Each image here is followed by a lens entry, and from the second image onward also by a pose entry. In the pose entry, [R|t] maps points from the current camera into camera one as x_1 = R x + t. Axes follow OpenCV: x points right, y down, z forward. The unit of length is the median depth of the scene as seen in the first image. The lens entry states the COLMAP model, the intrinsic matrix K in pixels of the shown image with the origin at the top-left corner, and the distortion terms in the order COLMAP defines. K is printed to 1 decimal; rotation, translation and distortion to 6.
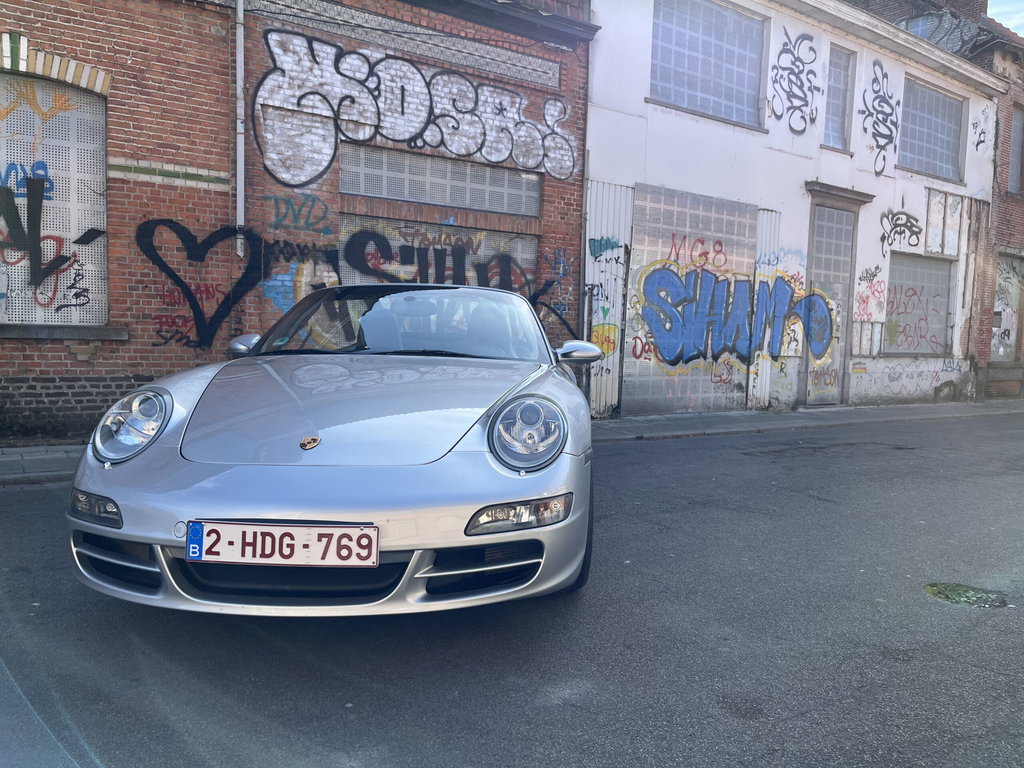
lens RADIAL K [[781.6, 0, 523.1], [0, 781.6, 384.3], [0, 0, 1]] dist [0.056072, -0.074487]
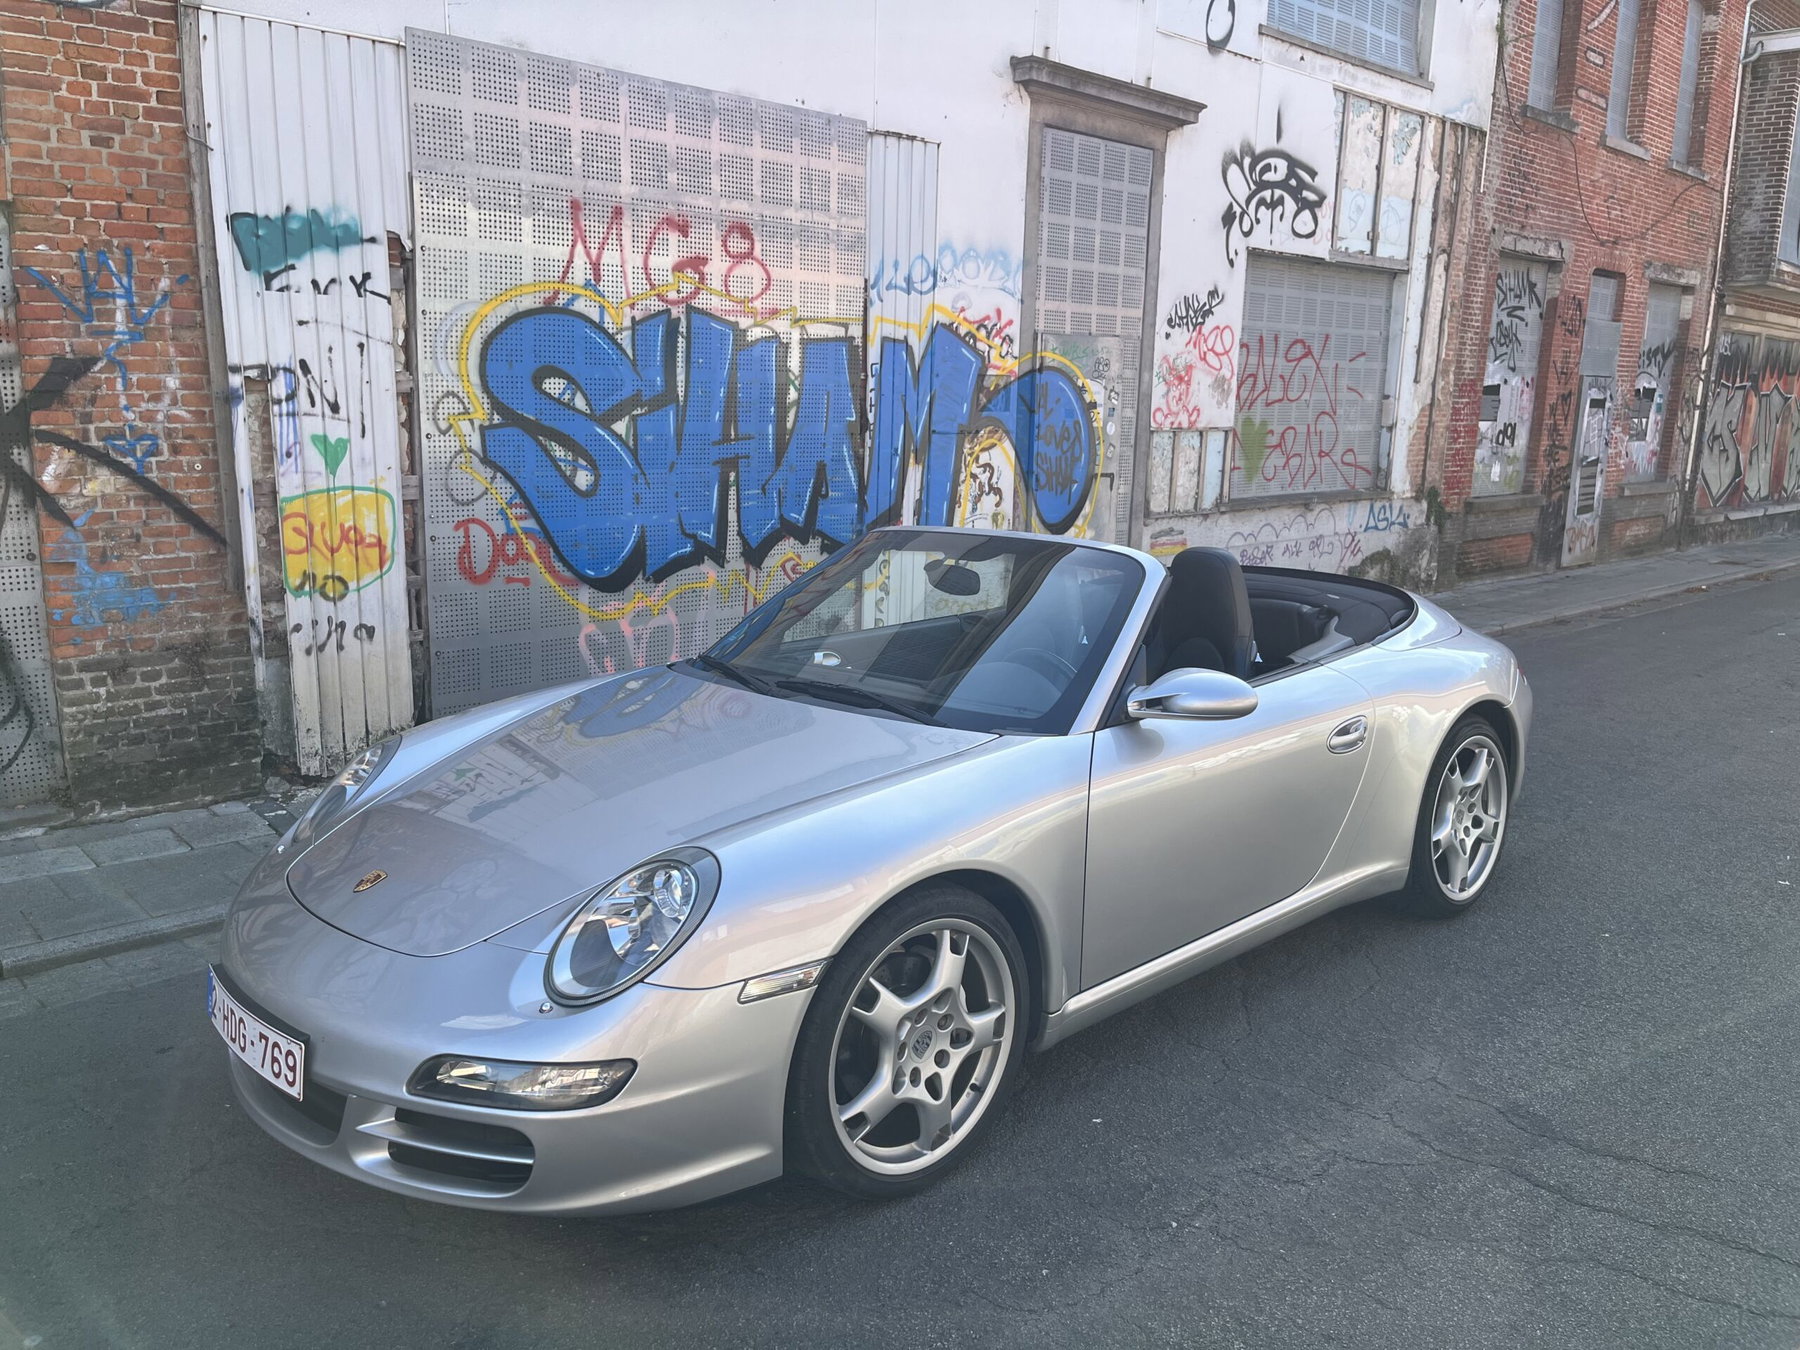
lens RADIAL K [[1374.0, 0, 901.9], [0, 1374.0, 673.9], [0, 0, 1]] dist [0.056072, -0.074487]
pose [[0.990957, -0.037999, 0.128685, 0.277186], [0.019679, 0.989850, 0.140745, -0.083059], [-0.132727, -0.136940, 0.981647, 0.428674]]
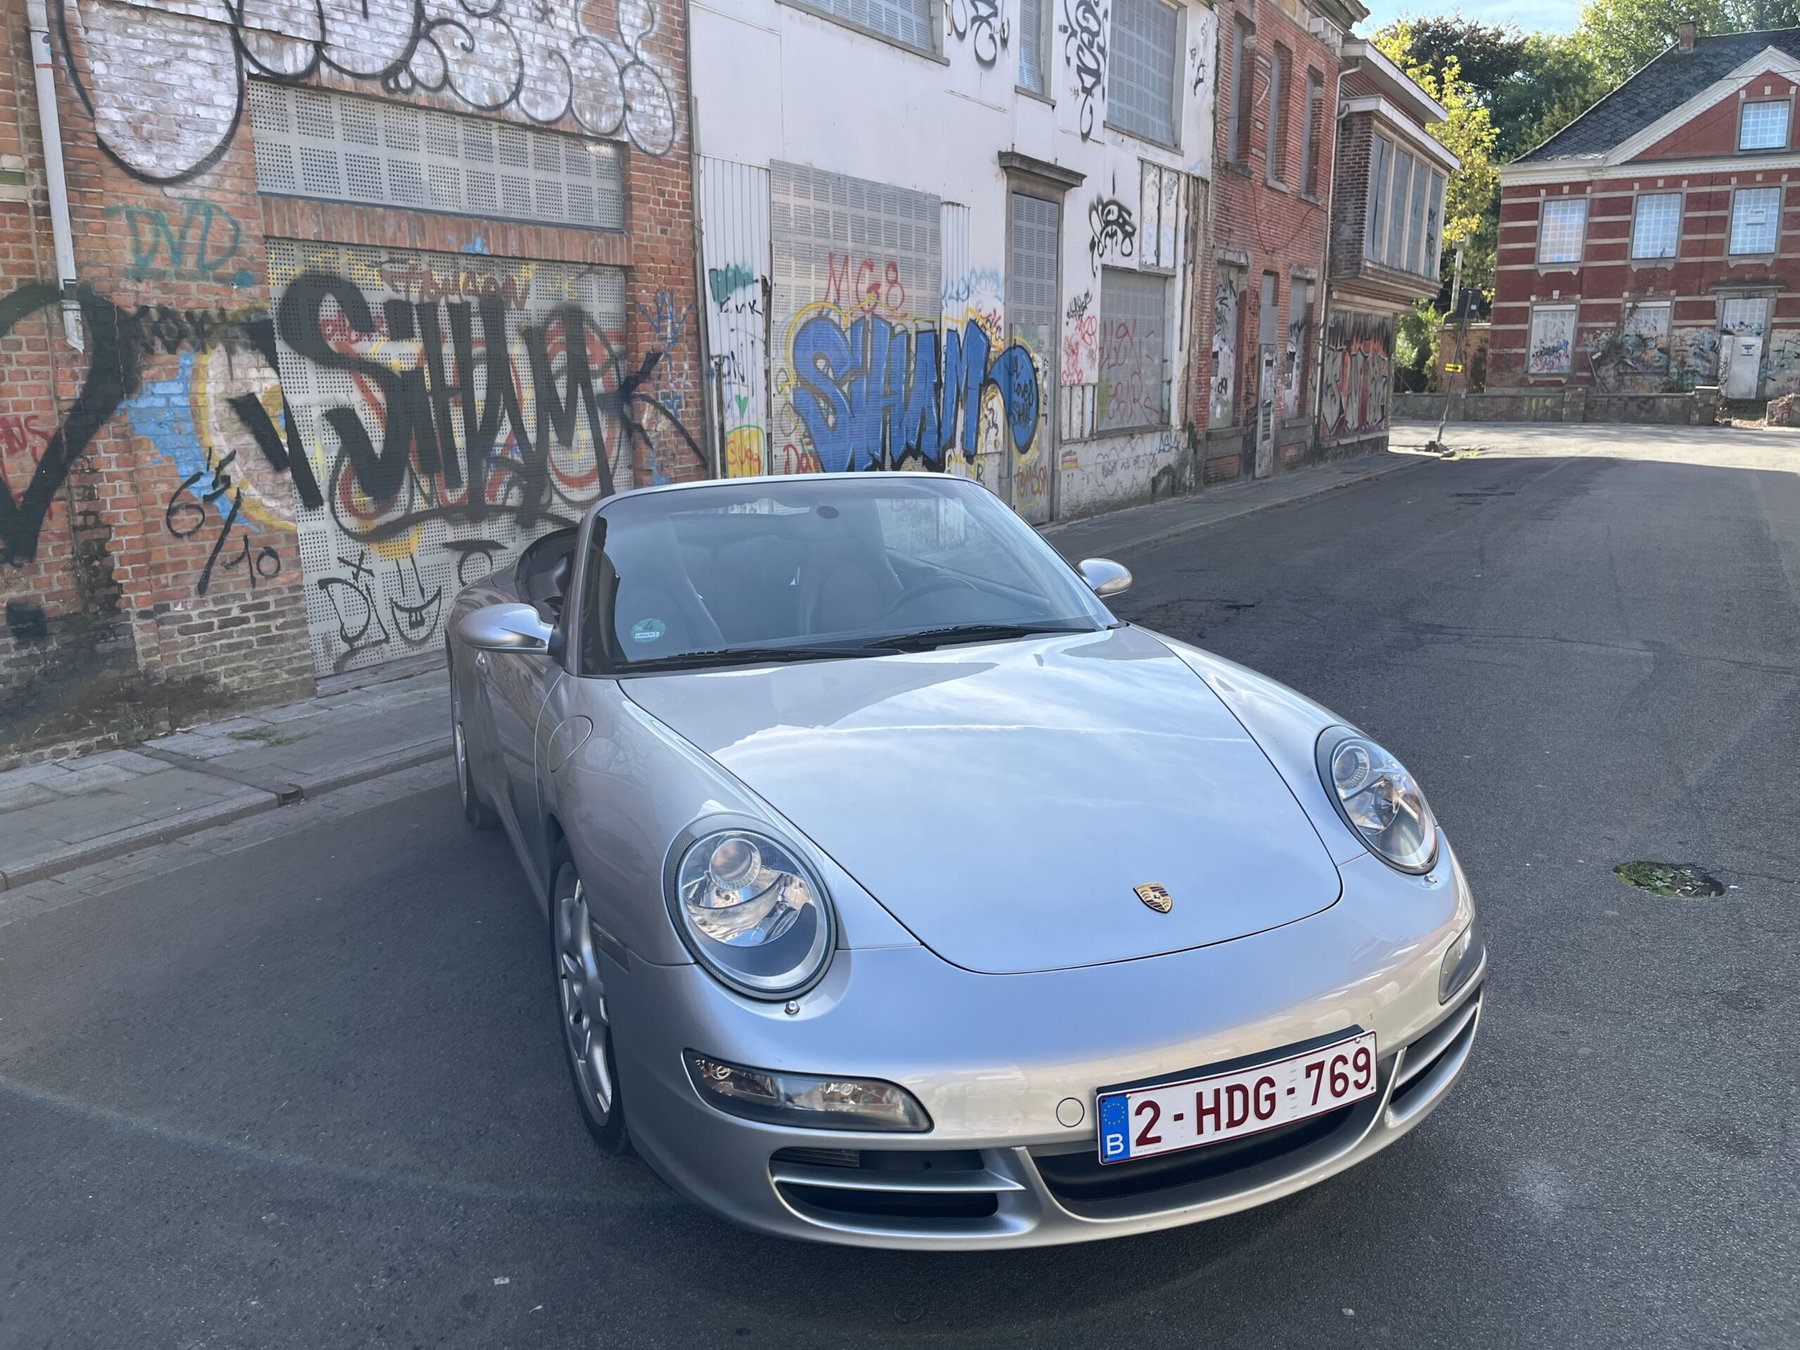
lens RADIAL K [[1374.0, 0, 930.6], [0, 1374.0, 674.0], [0, 0, 1]] dist [0.056072, -0.074487]
pose [[0.905550, -0.126218, 0.405028, -0.204662], [0.061169, 0.983586, 0.169754, -0.066893], [-0.419806, -0.128946, 0.898407, 0.050157]]
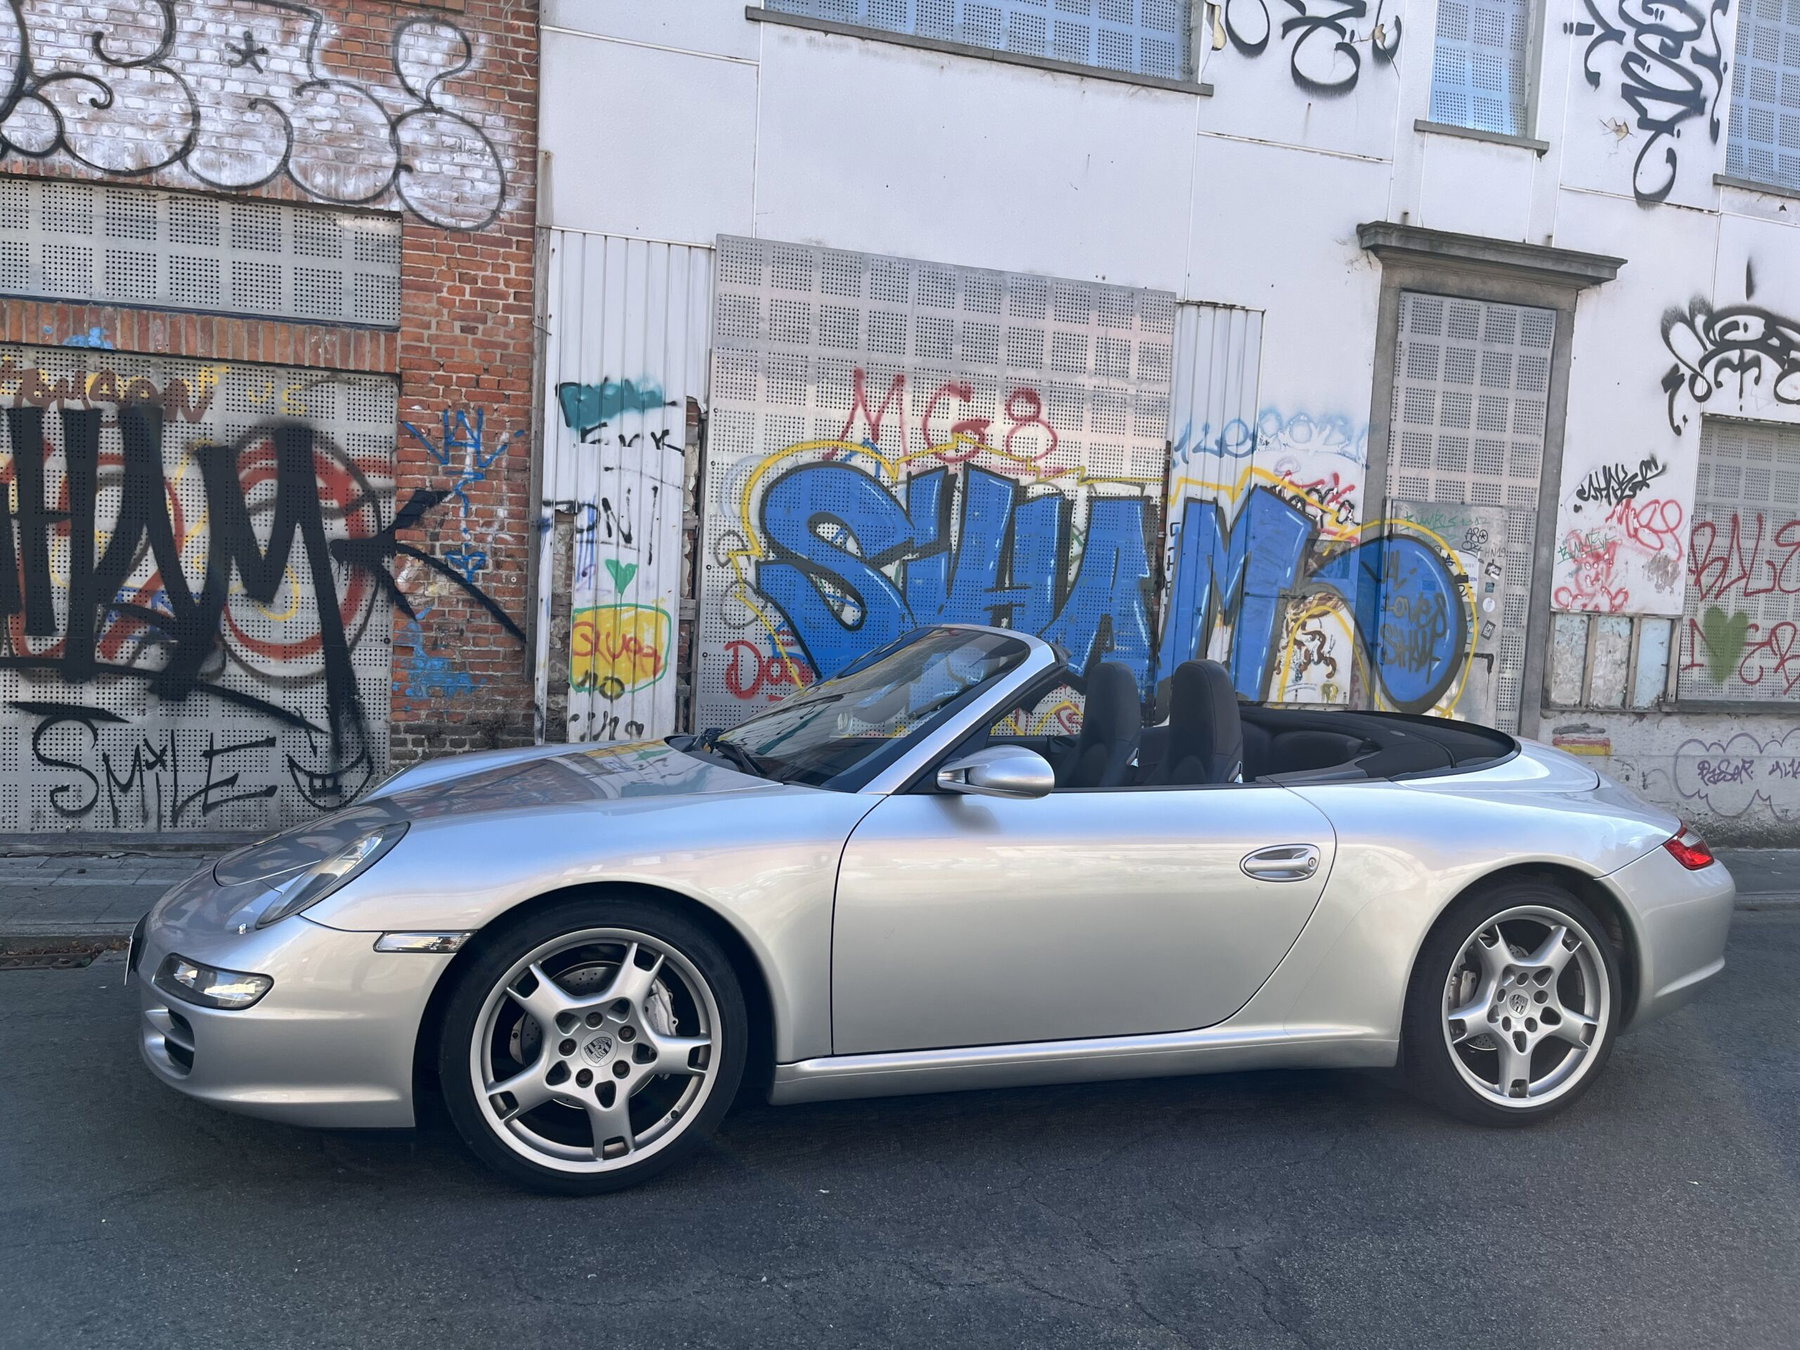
lens RADIAL K [[1374.0, 0, 909.0], [0, 1374.0, 679.4], [0, 0, 1]] dist [0.056072, -0.074487]
pose [[0.947577, 0.038252, -0.317229, 0.485033], [-0.042797, 0.999057, -0.007369, -0.045236], [0.316648, 0.020559, 0.948320, 0.433042]]
